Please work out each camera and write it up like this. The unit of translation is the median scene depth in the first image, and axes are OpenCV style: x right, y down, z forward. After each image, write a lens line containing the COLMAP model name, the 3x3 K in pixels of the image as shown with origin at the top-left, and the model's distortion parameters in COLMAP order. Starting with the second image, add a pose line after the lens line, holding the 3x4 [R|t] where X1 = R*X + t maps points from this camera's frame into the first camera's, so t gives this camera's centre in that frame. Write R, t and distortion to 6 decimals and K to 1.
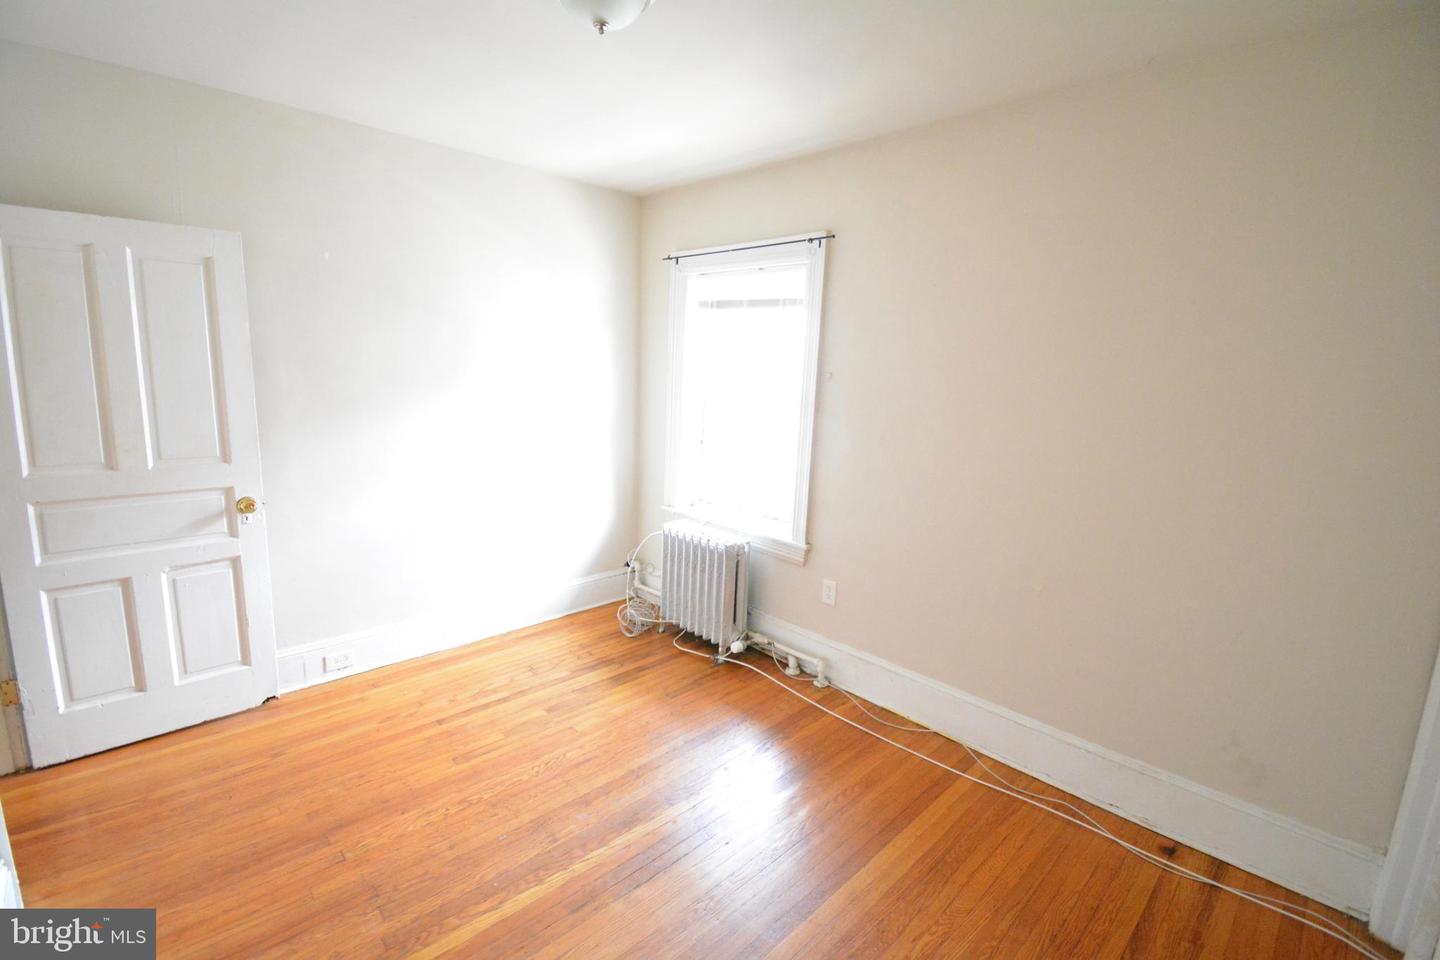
lens RADIAL K [[634.8, 0, 718.4], [0, 634.8, 472.1], [0, 0, 1]] dist [0.023344, -0.028156]
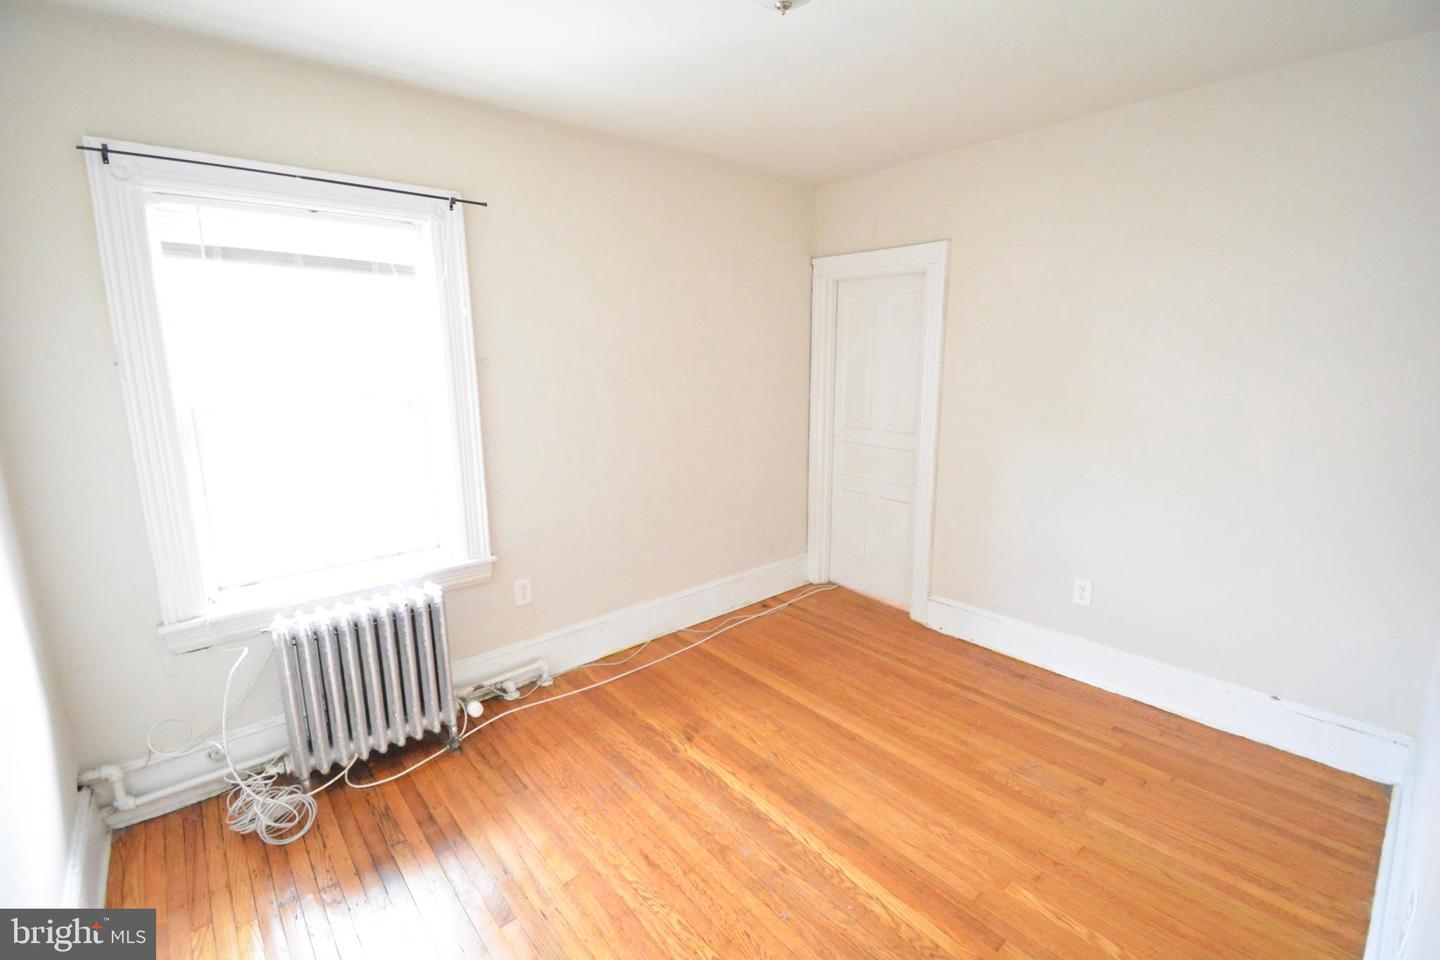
lens RADIAL K [[634.8, 0, 718.4], [0, 634.8, 472.1], [0, 0, 1]] dist [0.023344, -0.028156]
pose [[0.058307, -0.221864, 0.973333, -0.711424], [0.167349, 0.963367, 0.209568, -0.136421], [-0.984172, 0.150667, 0.093300, 0.621966]]
